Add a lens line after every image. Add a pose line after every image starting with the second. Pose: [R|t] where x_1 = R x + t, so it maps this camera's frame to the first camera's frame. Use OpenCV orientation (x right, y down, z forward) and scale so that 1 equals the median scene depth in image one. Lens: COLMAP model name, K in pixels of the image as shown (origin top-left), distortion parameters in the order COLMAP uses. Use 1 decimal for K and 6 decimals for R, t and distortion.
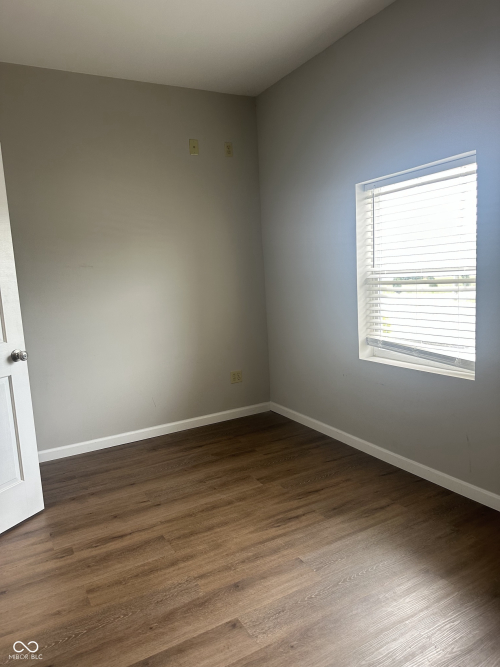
lens RADIAL K [[472.1, 0, 250.0], [0, 472.1, 333.5], [0, 0, 1]] dist [-0.000206, -0.000196]
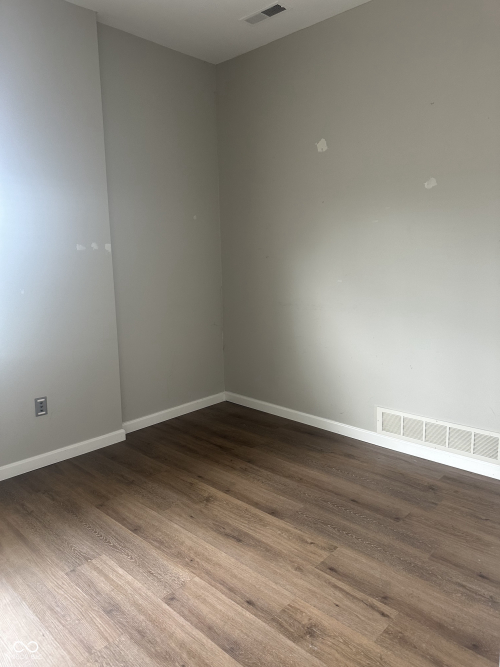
lens RADIAL K [[472.1, 0, 250.0], [0, 472.1, 333.5], [0, 0, 1]] dist [-0.000206, -0.000196]
pose [[-0.301750, -0.089666, 0.949161, -0.998655], [0.146927, 0.979301, 0.139223, -0.058071], [-0.941997, 0.181468, -0.282330, 1.024409]]
